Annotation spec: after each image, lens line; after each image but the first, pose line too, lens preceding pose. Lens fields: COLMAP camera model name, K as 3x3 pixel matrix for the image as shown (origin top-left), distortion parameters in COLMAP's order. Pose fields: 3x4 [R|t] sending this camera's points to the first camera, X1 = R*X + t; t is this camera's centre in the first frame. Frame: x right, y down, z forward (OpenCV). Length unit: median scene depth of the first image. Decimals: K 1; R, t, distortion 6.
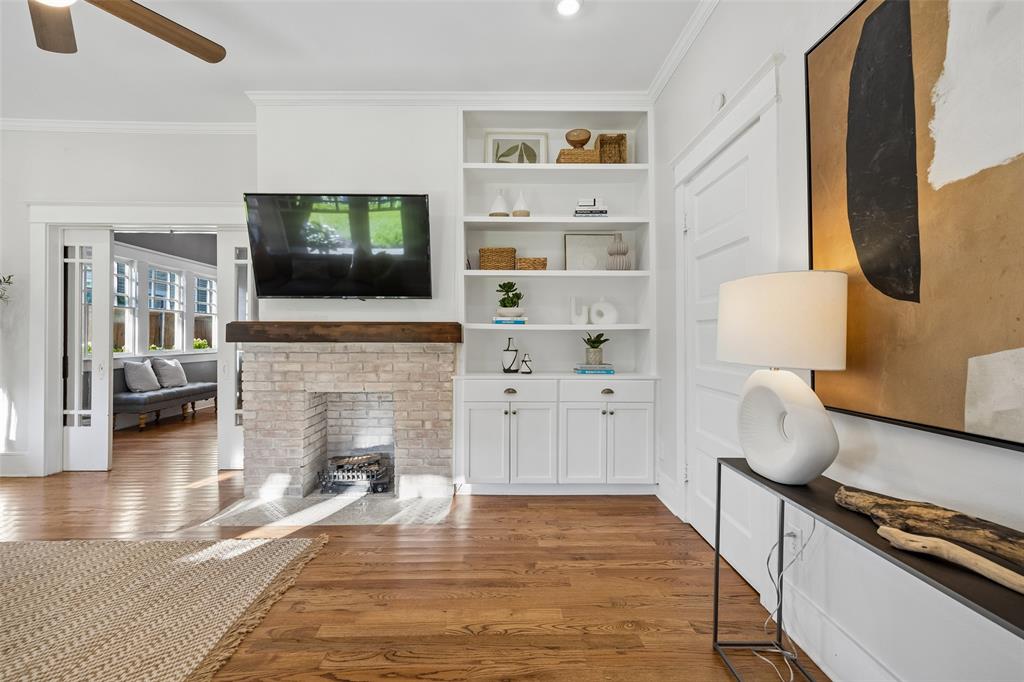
lens RADIAL K [[456.6, 0, 506.2], [0, 456.6, 334.0], [0, 0, 1]] dist [-0.002220, -0.000341]
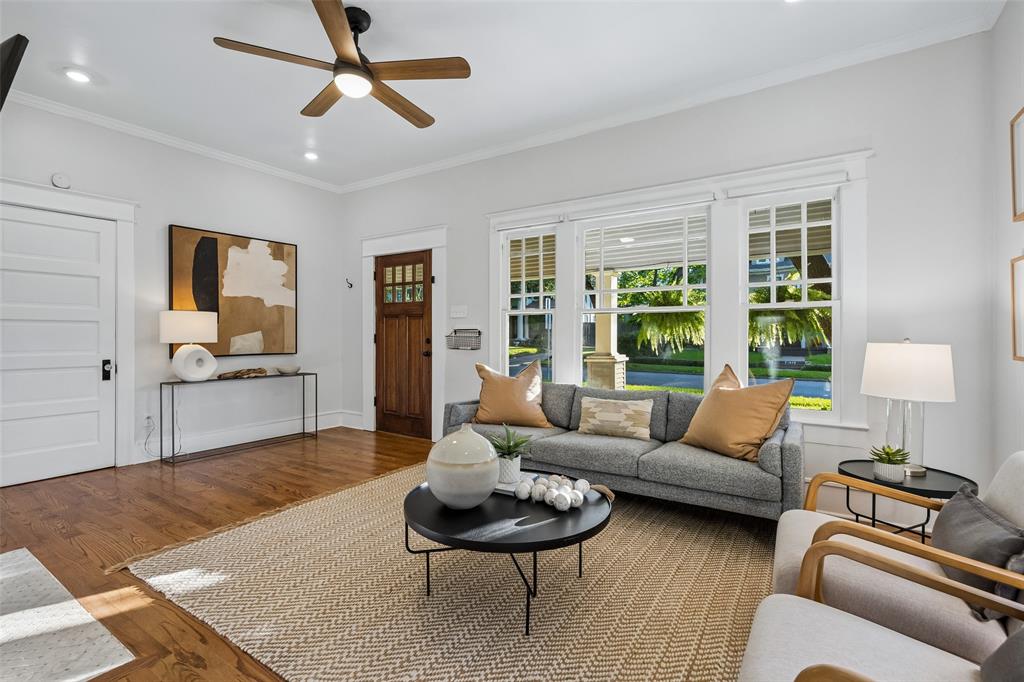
lens RADIAL K [[471.7, 0, 512.0], [0, 471.7, 341.0], [0, 0, 1]] dist [-0.004756, 0.000482]
pose [[-0.834536, -0.007284, 0.550905, -1.858650], [0.000520, 0.999902, 0.014009, 0.012085], [-0.550953, 0.011977, -0.834450, 1.633963]]
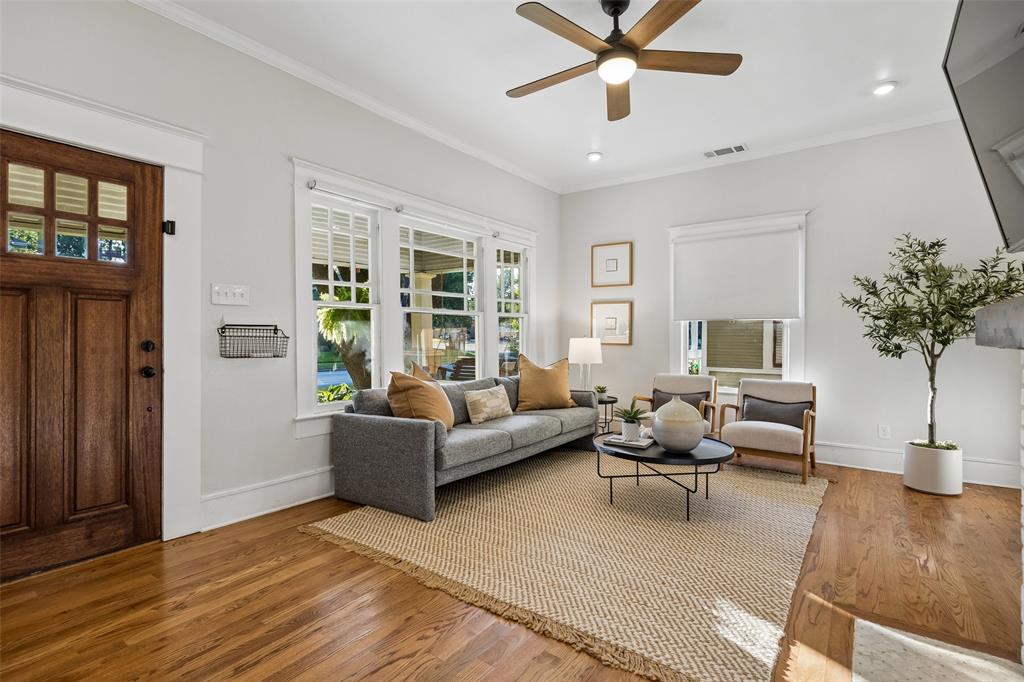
lens RADIAL K [[484.9, 0, 512.0], [0, 484.9, 341.0], [0, 0, 1]] dist [-0.002564, -0.000133]
pose [[-0.597629, 0.012232, -0.801680, 0.259438], [-0.005851, 0.999790, 0.019617, 0.002308], [0.801752, 0.016414, -0.597432, 1.346309]]
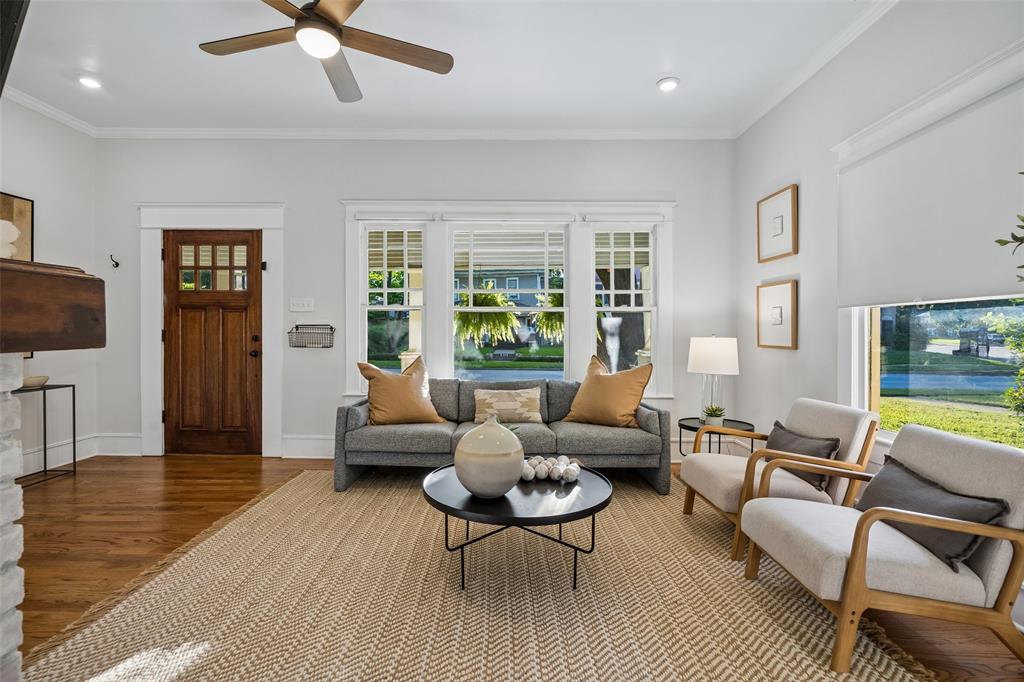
lens RADIAL K [[479.1, 0, 513.7], [0, 479.1, 339.4], [0, 0, 1]] dist [-0.012917, 0.000608]
pose [[-0.999998, -0.001678, 0.001383, -1.288735], [-0.001652, 0.999832, 0.018259, 0.011075], [-0.001414, 0.018256, -0.999832, 1.911117]]
